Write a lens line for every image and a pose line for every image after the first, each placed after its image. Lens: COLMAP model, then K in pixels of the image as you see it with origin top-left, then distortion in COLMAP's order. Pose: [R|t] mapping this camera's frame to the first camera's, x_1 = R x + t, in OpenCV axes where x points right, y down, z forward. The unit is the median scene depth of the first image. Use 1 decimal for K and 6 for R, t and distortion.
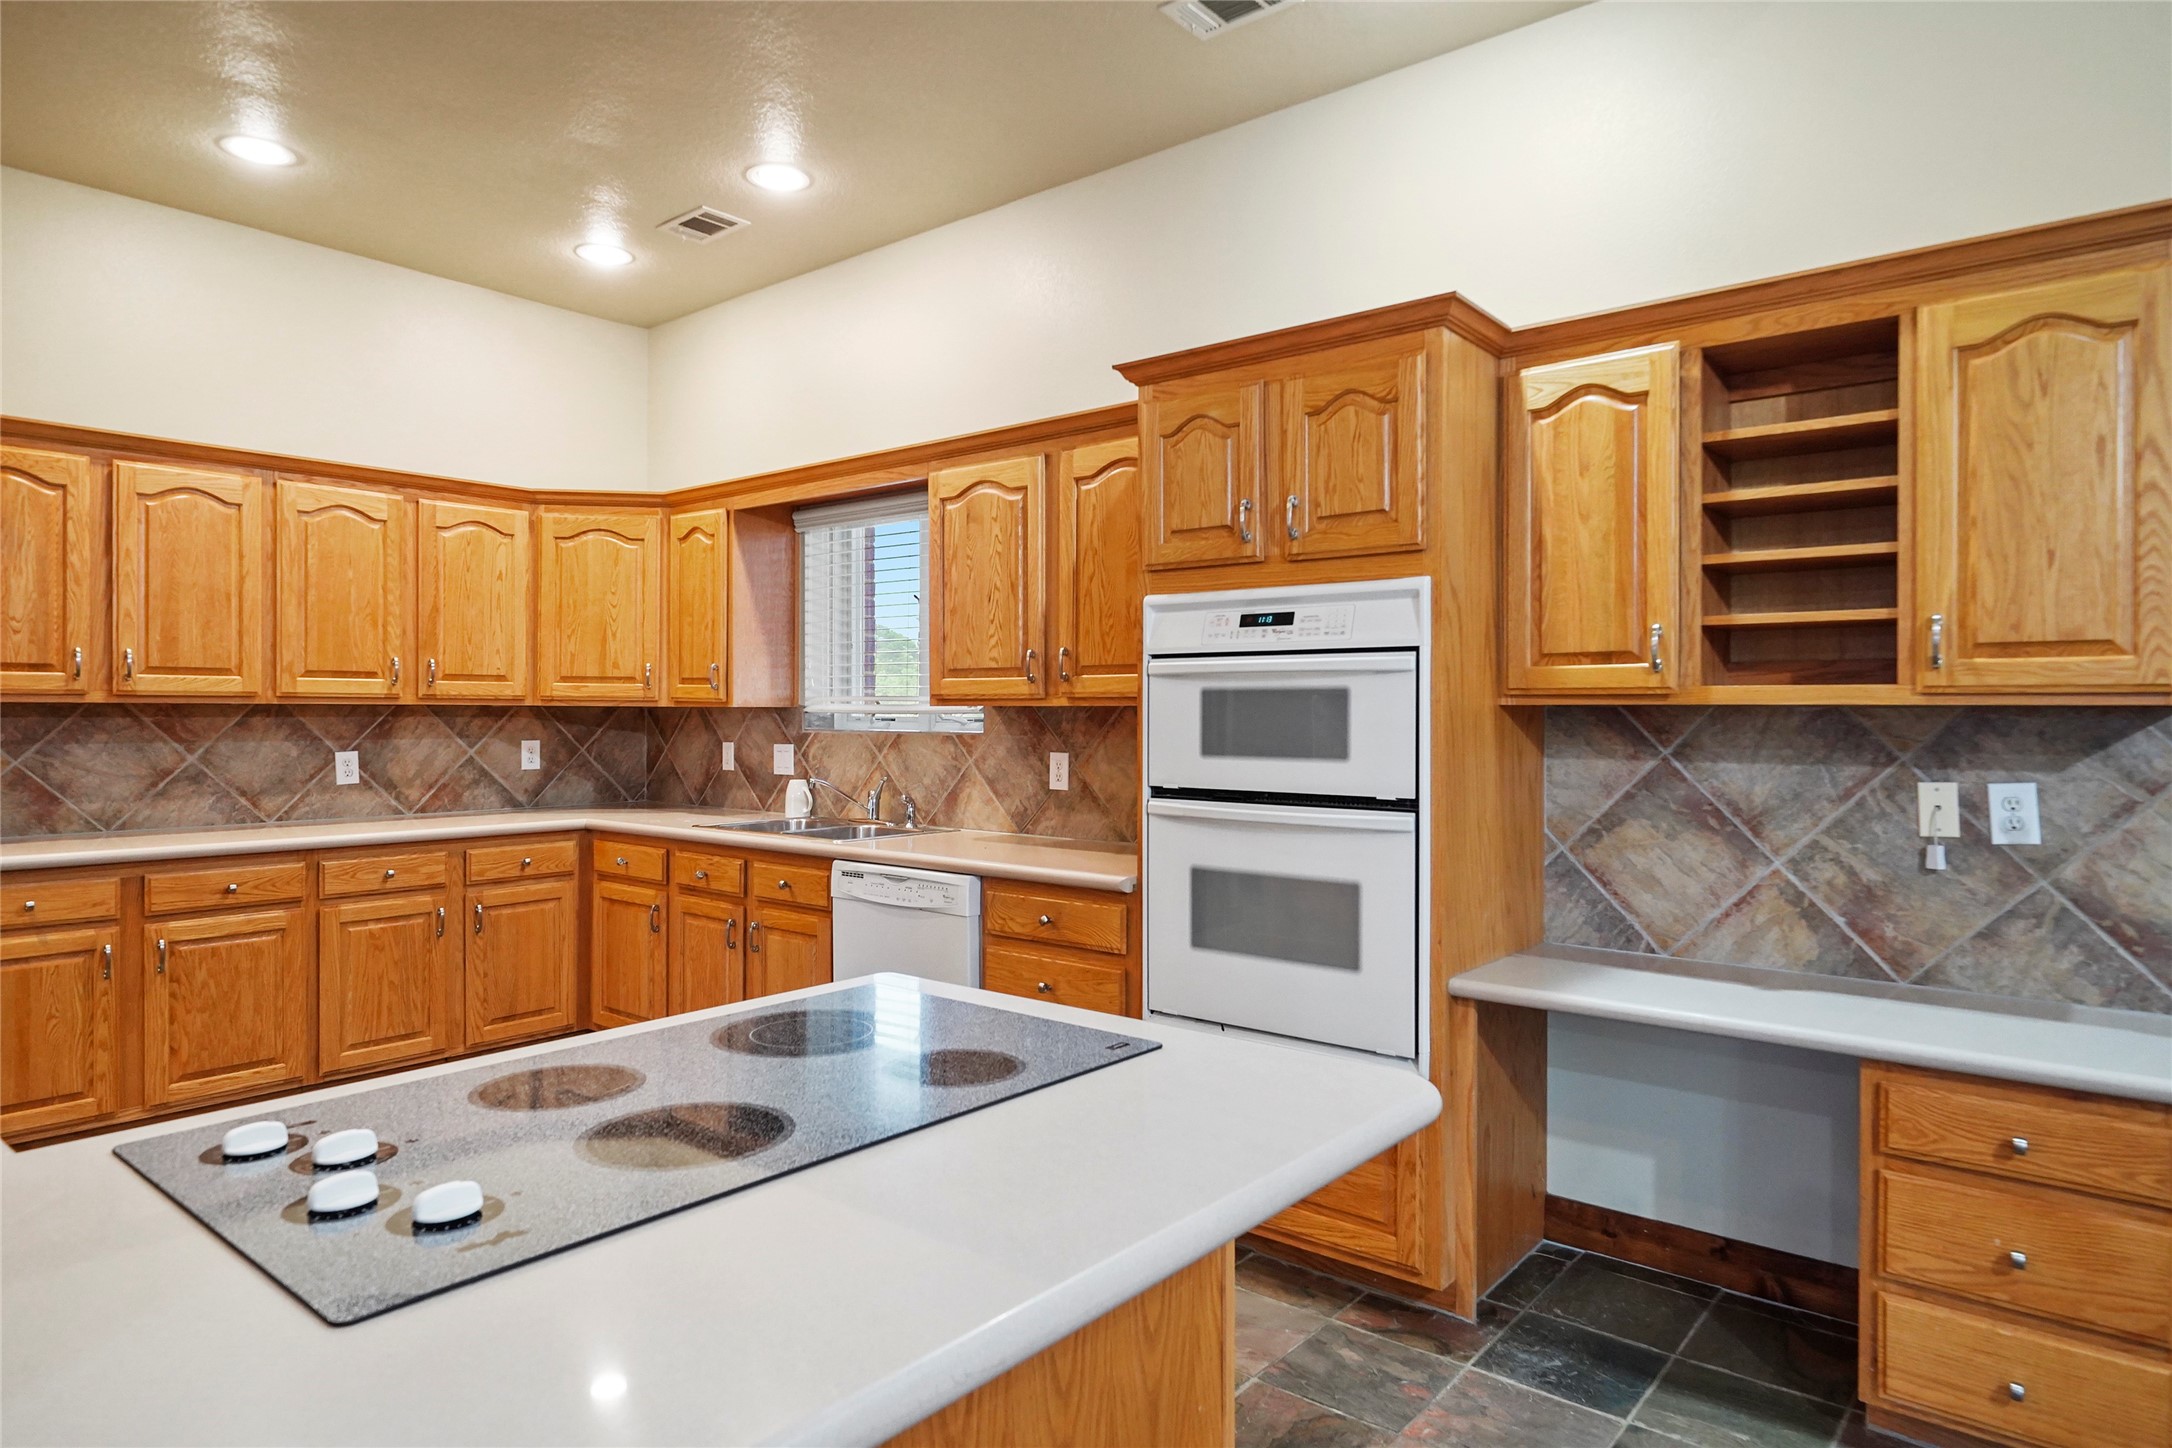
lens RADIAL K [[1266.9, 0, 1108.9], [0, 1266.9, 724.7], [0, 0, 1]] dist [0.004831, -0.000668]
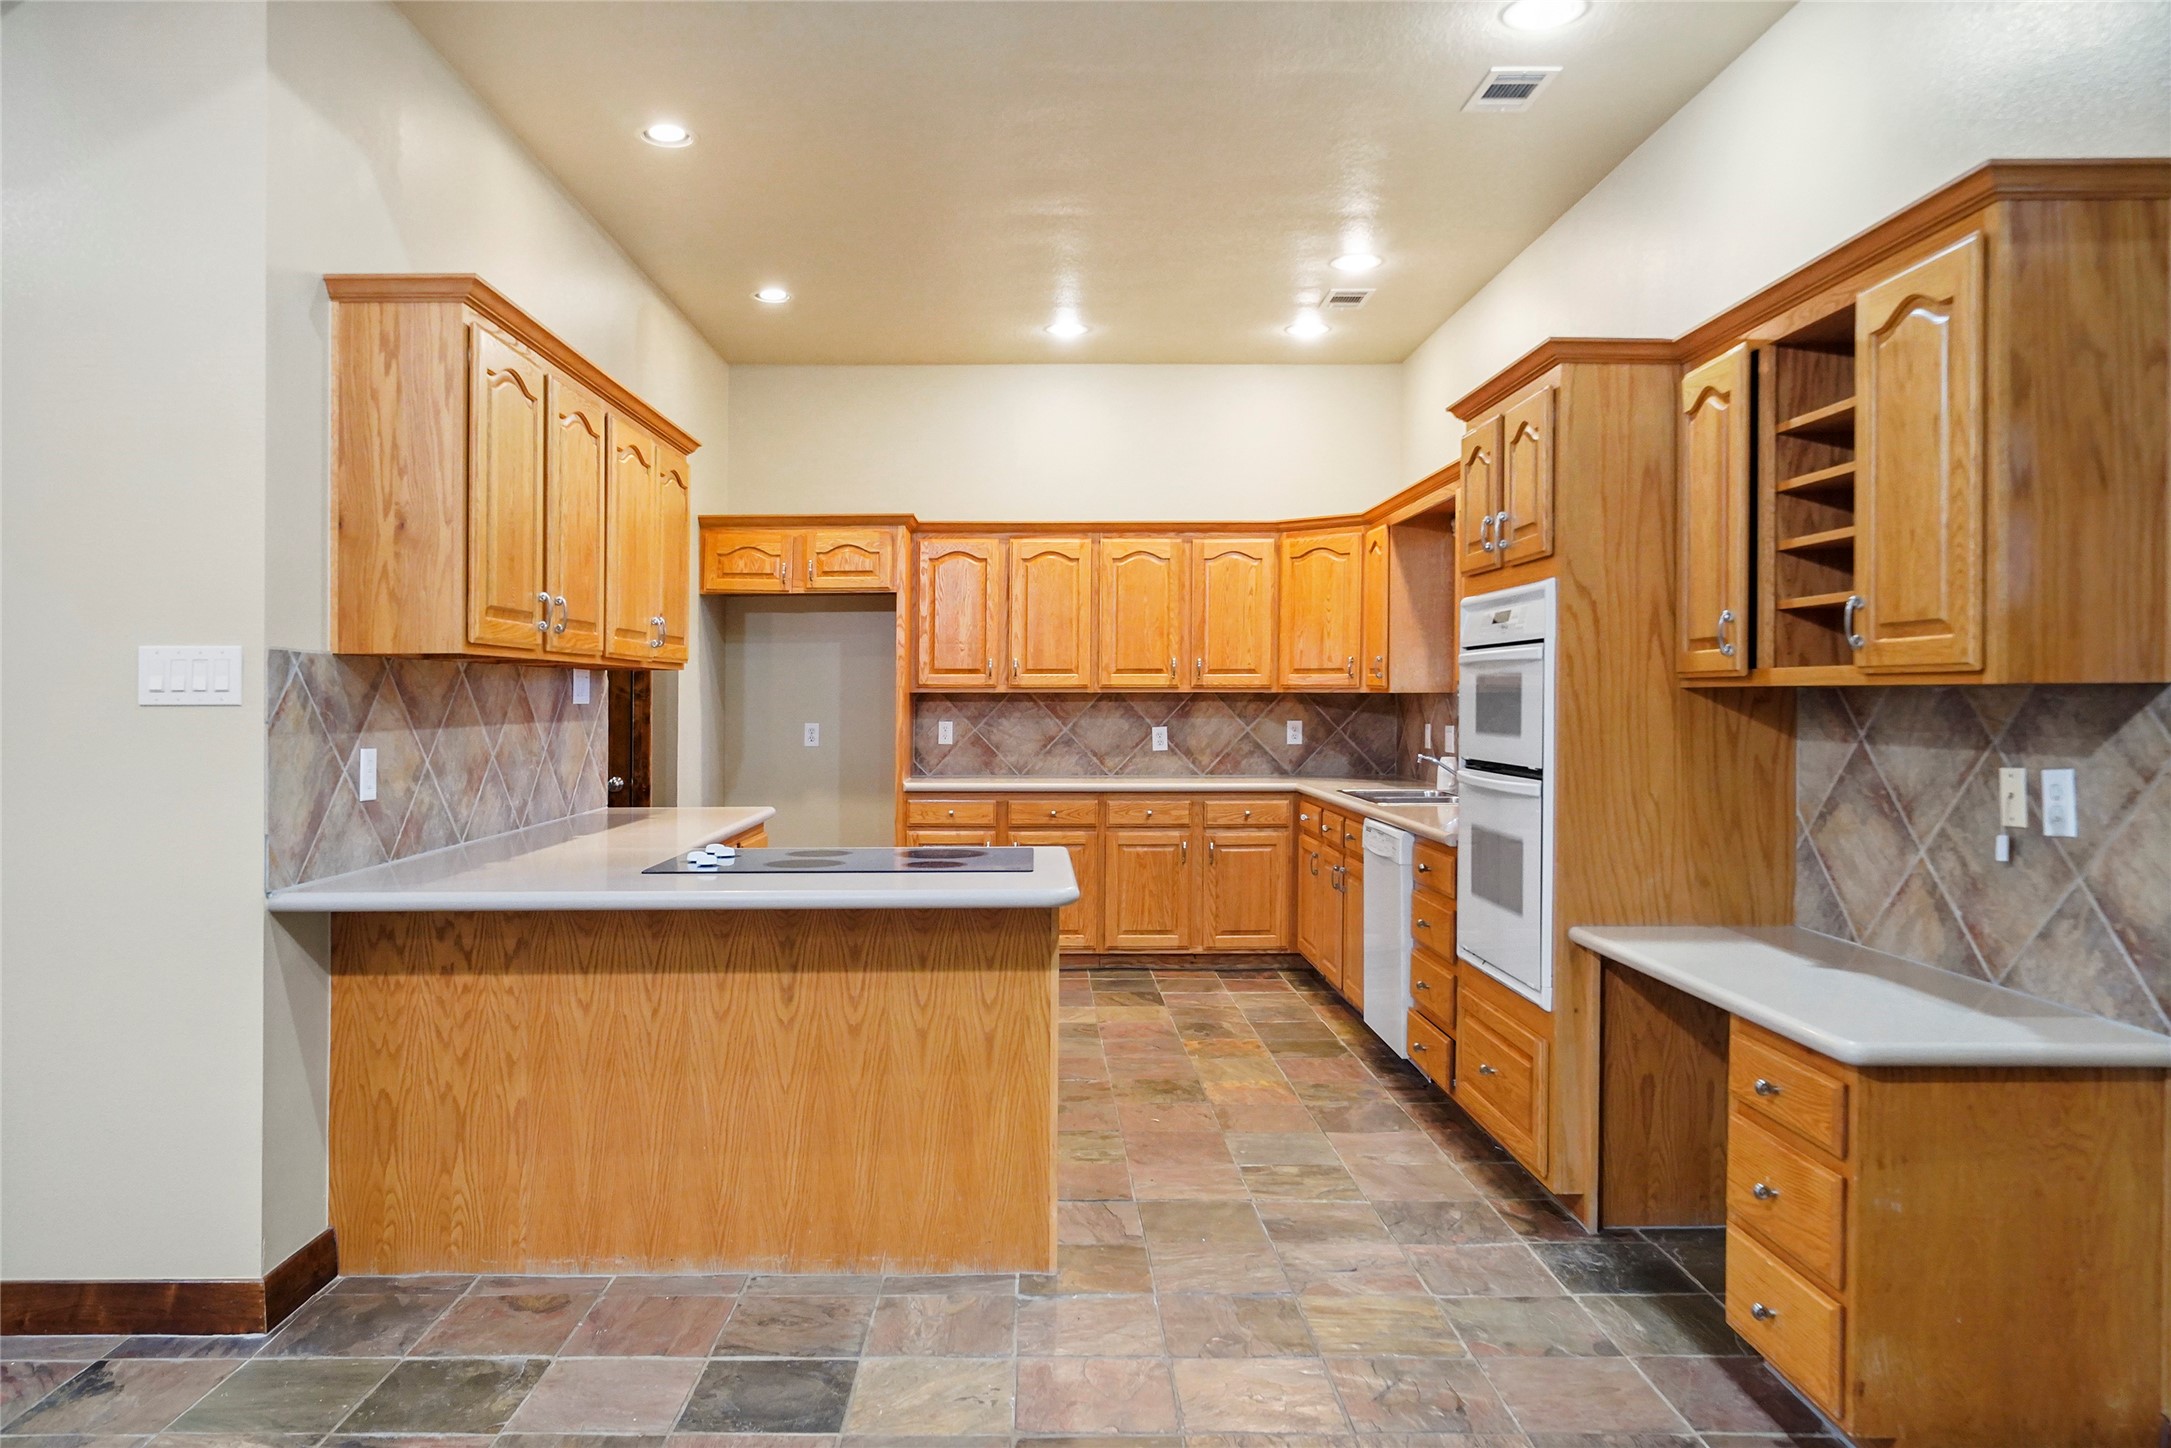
lens RADIAL K [[1569.5, 0, 1052.4], [0, 1569.5, 683.5], [0, 0, 1]] dist [0.002201, 0.001985]
pose [[0.626231, -0.010383, -0.779569, 0.748821], [-0.005012, 0.999837, -0.017343, 0.004954], [0.779622, 0.014768, 0.626077, -0.178725]]
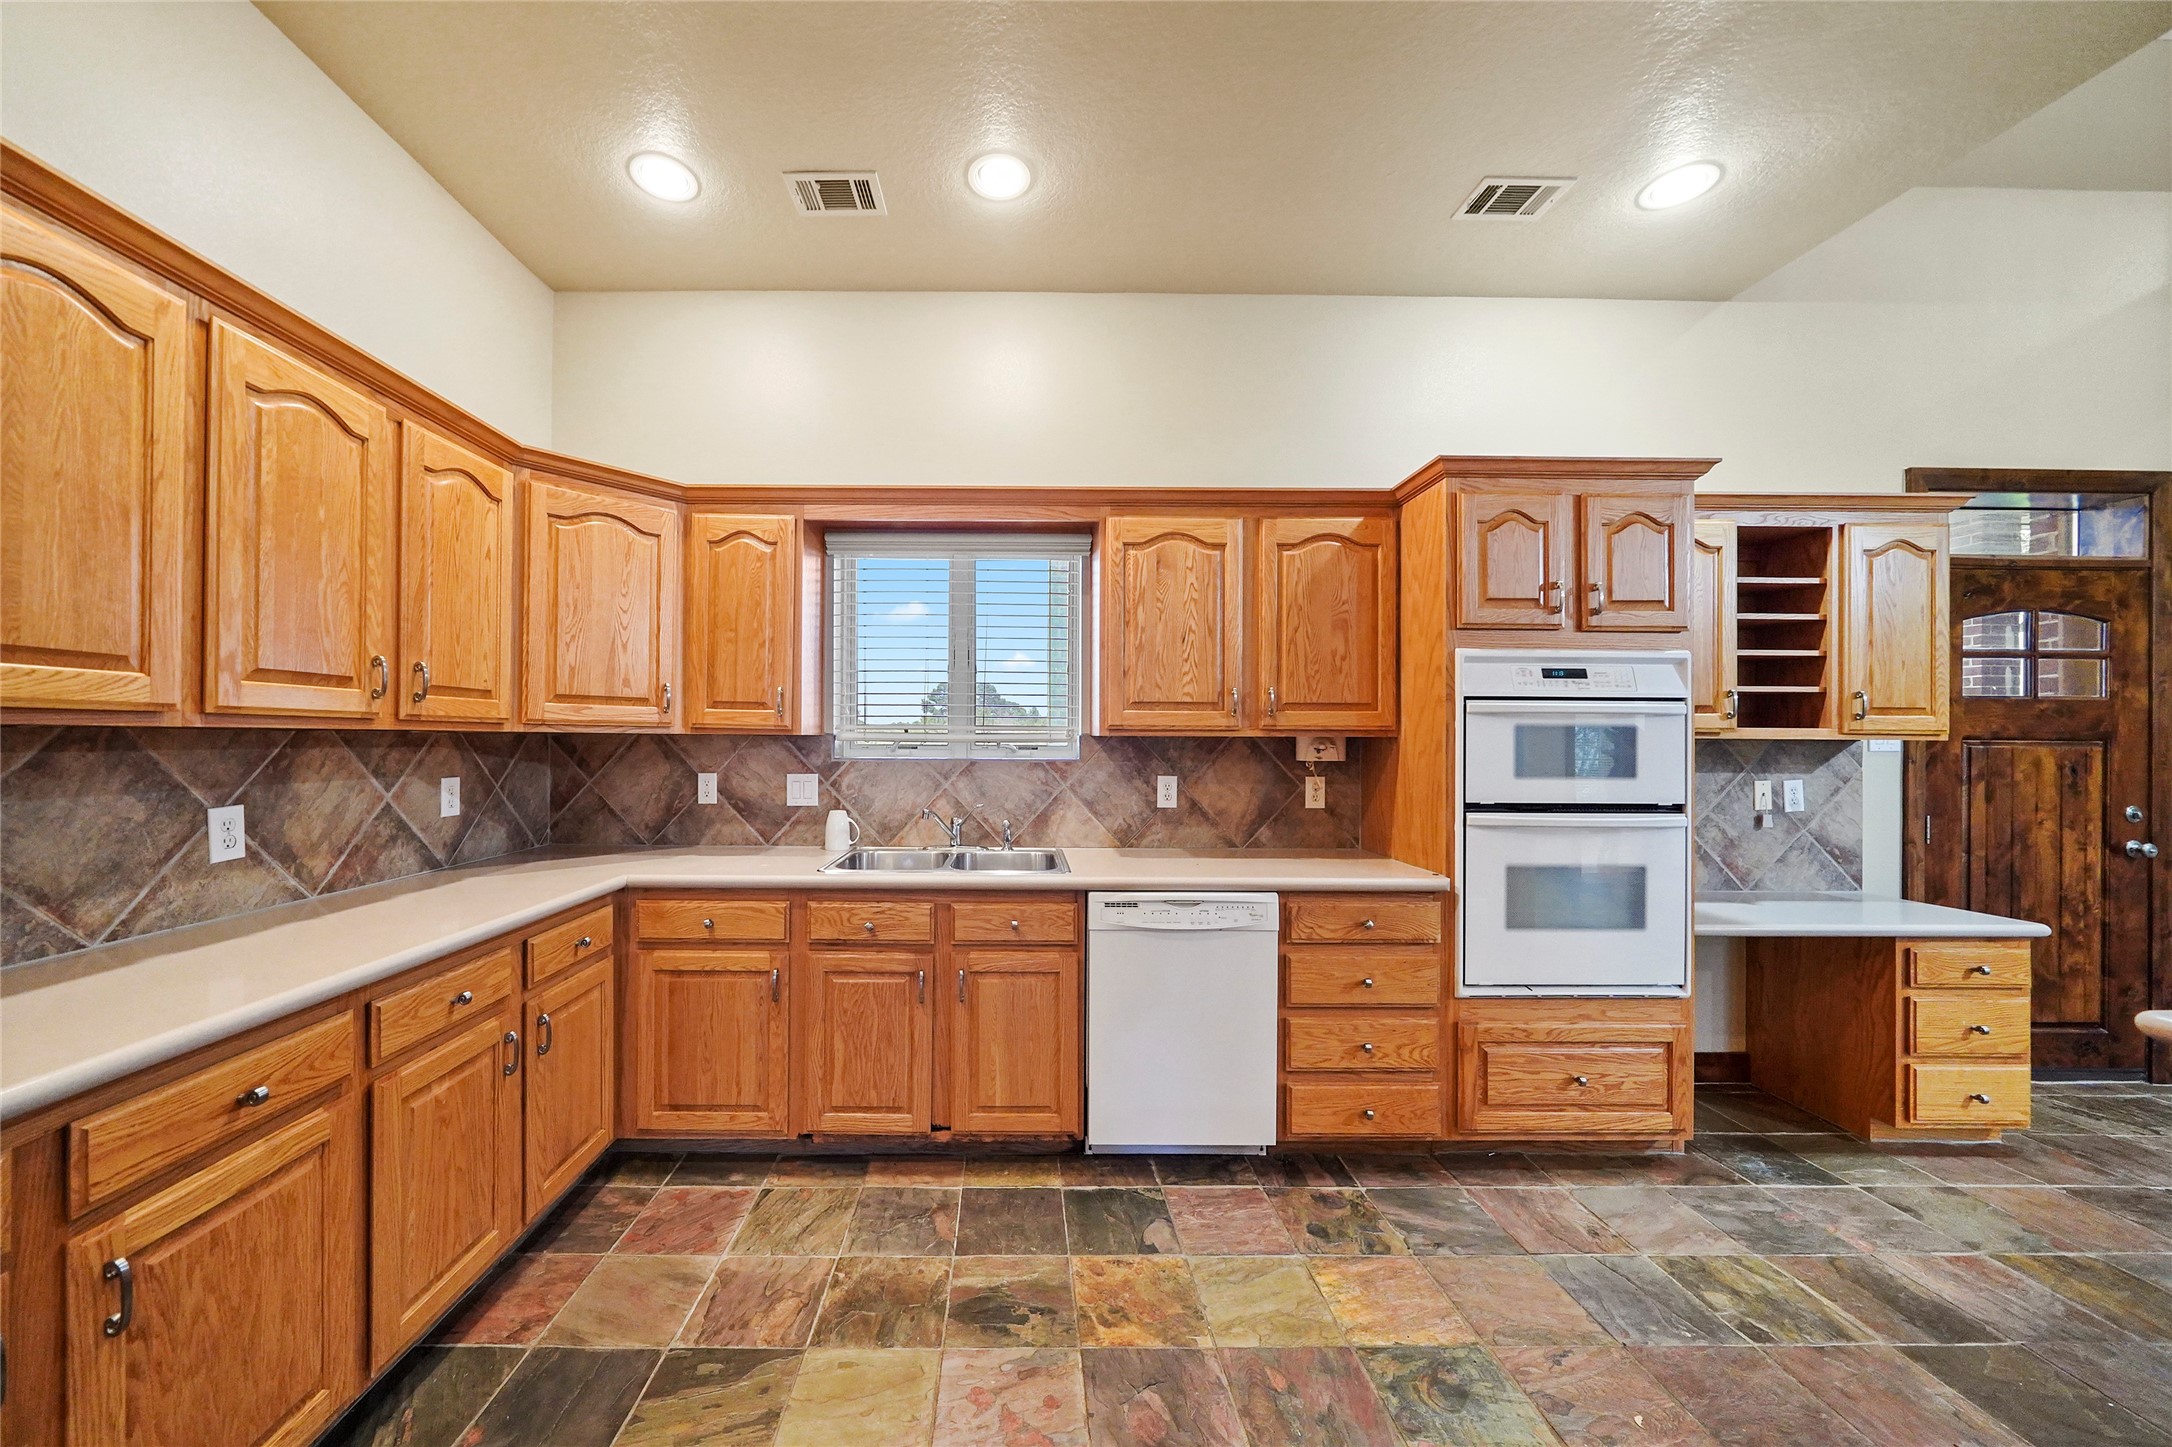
lens RADIAL K [[780.5, 0, 1011.2], [0, 780.5, 739.5], [0, 0, 1]] dist [-0.004612, 0.000191]
pose [[0.774647, 0.000687, 0.632394, -0.625249], [0.003176, 0.999983, -0.004977, -0.008814], [-0.632386, 0.005864, 0.774631, 0.548900]]
